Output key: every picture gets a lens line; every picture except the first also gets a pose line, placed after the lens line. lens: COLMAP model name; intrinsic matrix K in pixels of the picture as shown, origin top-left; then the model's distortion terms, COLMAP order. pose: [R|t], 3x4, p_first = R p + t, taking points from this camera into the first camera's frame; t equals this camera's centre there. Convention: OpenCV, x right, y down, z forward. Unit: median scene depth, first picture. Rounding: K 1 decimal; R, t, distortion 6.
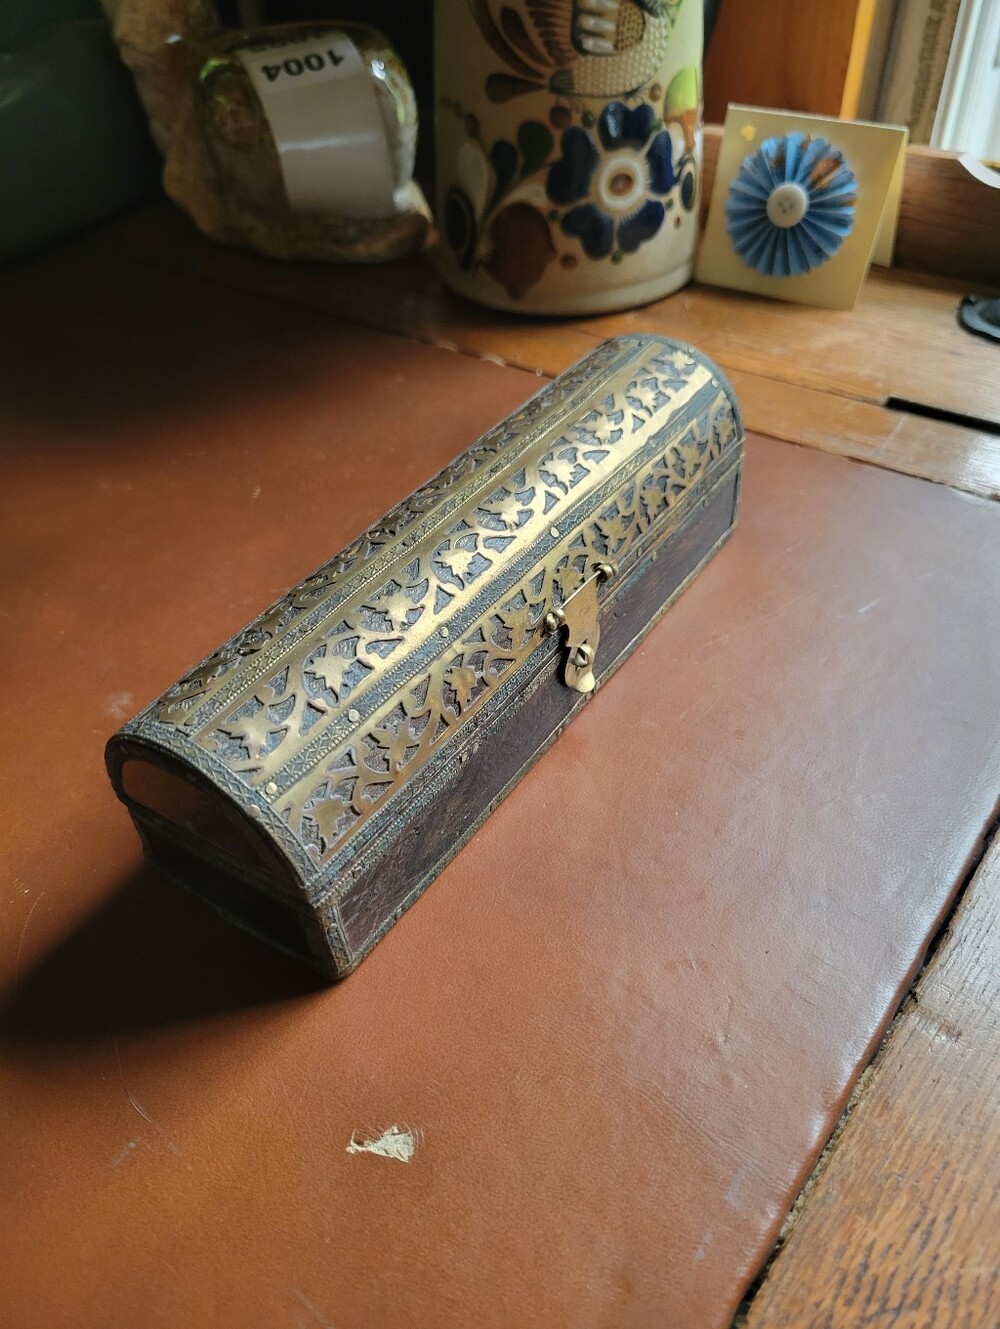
lens RADIAL K [[1057.9, 0, 500.0], [0, 1057.9, 664.5], [0, 0, 1]] dist [0.009003, -0.012813]
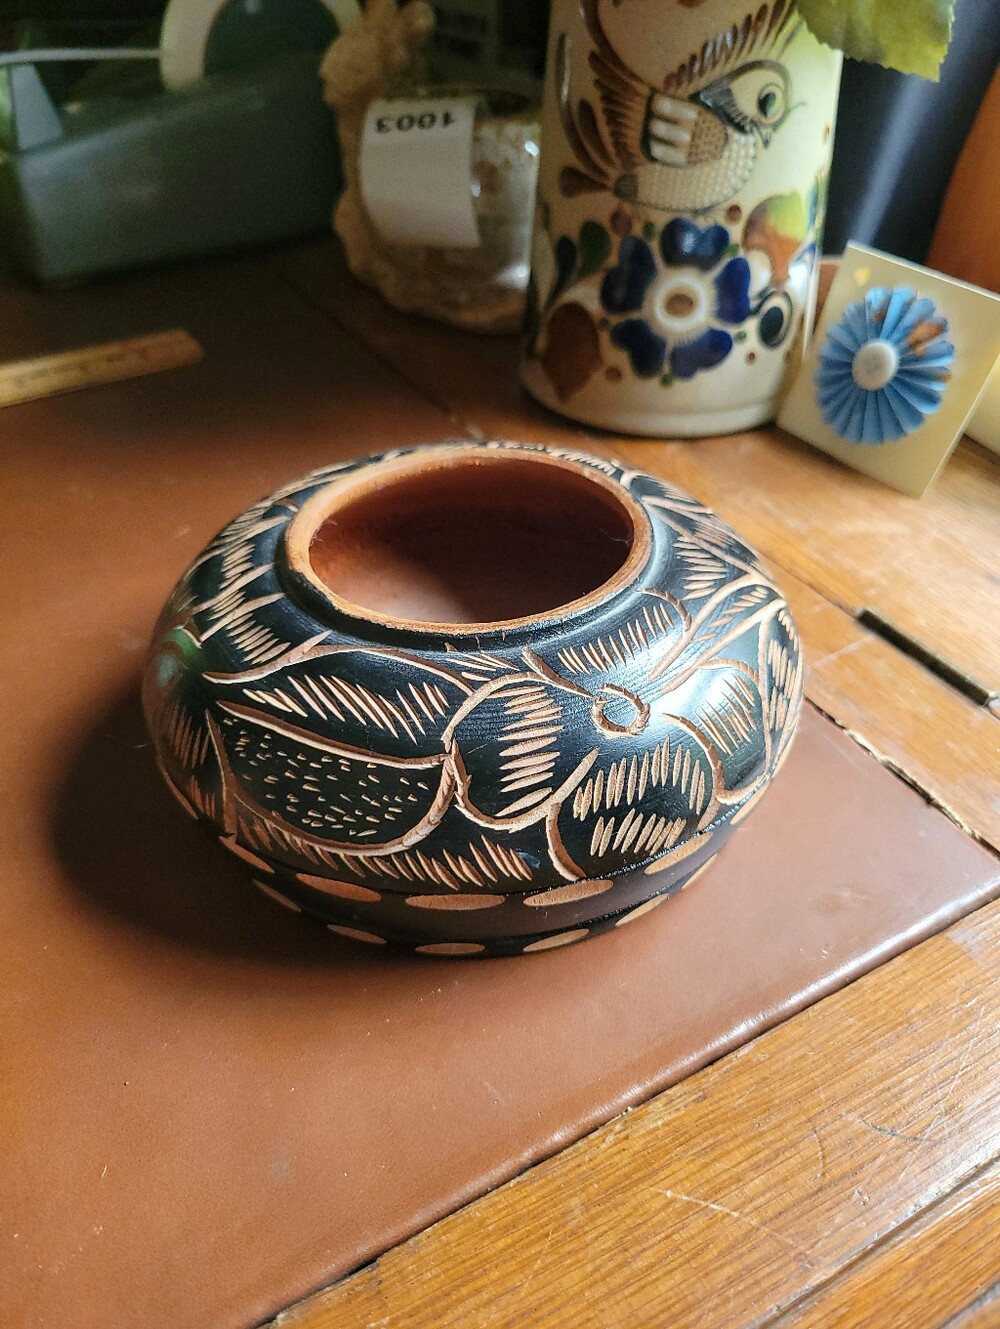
lens RADIAL K [[1082.0, 0, 515.4], [0, 1082.0, 679.7], [0, 0, 1]] dist [-0.006439, -0.000384]
pose [[0.922106, 0.283812, -0.263003, 0.326675], [-0.293664, 0.955907, 0.001932, -0.111076], [0.251955, 0.075453, 0.964793, 0.101410]]
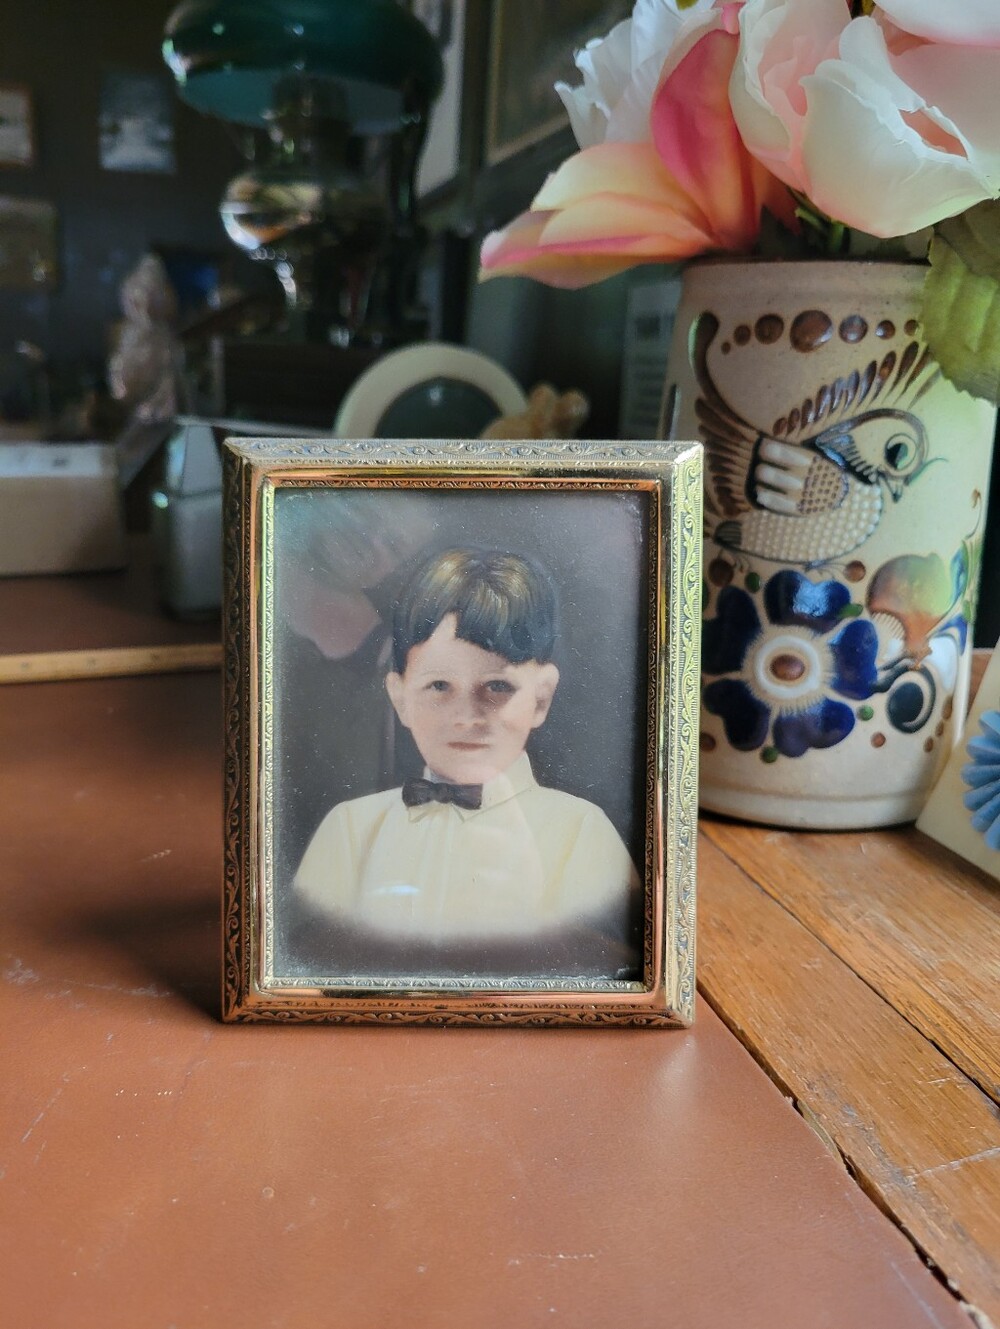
lens RADIAL K [[1056.1, 0, 477.9], [0, 1056.1, 668.7], [0, 0, 1]] dist [-0.017655, -0.004887]
pose [[0.798382, 0.246964, -0.549176, 0.359922], [-0.447193, 0.853935, -0.266106, -0.158965], [0.403242, 0.458042, 0.792208, 0.325121]]
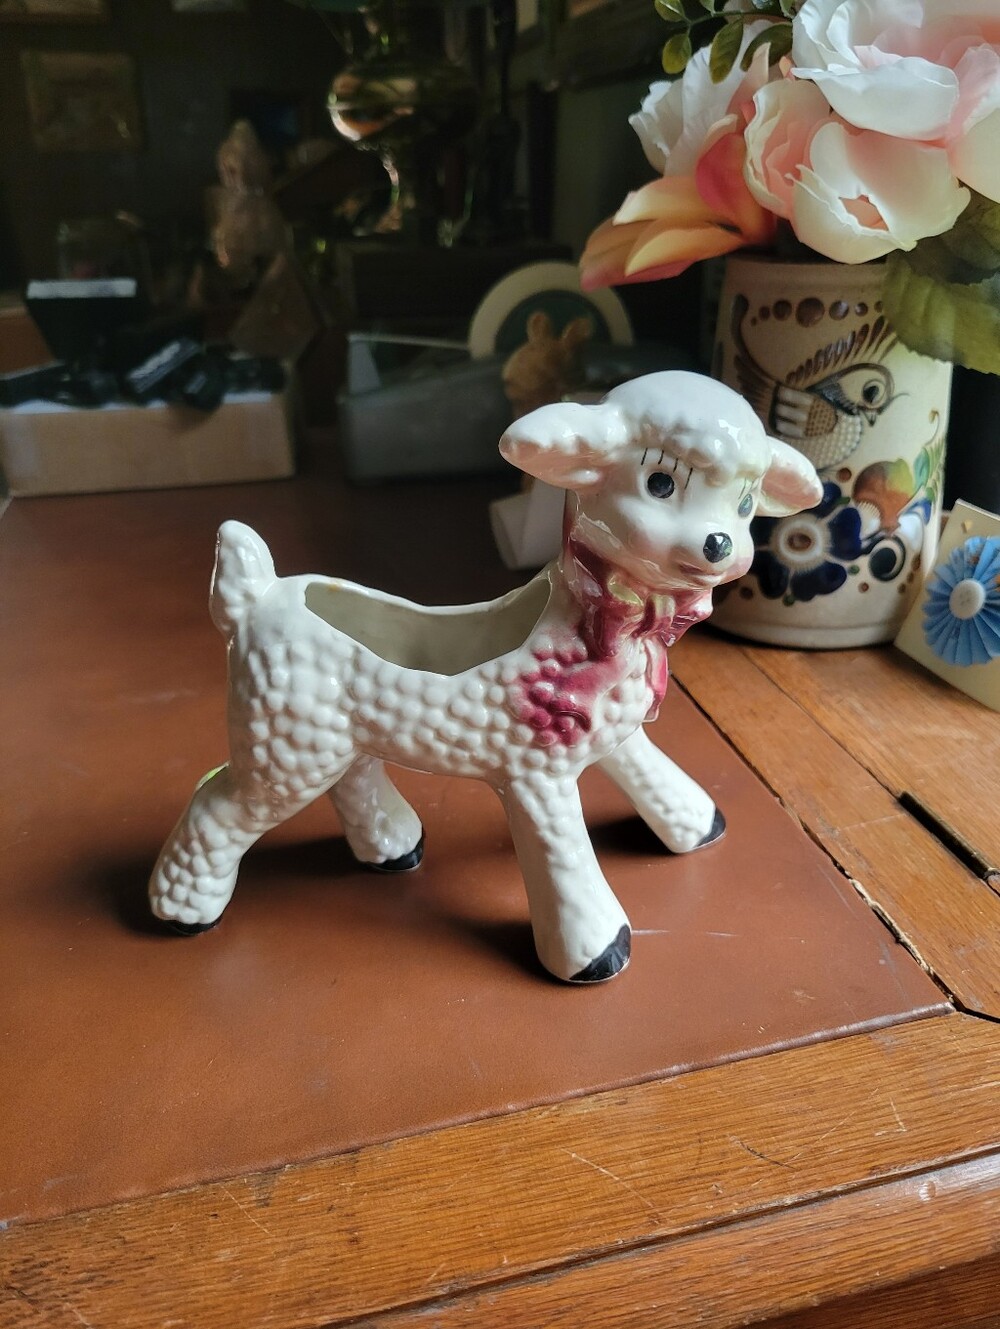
lens RADIAL K [[1057.9, 0, 500.0], [0, 1057.9, 664.5], [0, 0, 1]] dist [0.009003, -0.012813]
pose [[0.769994, 0.295250, -0.565629, 0.554647], [-0.418973, 0.902561, -0.099227, -0.096128], [0.481217, 0.313387, 0.818669, -0.025969]]
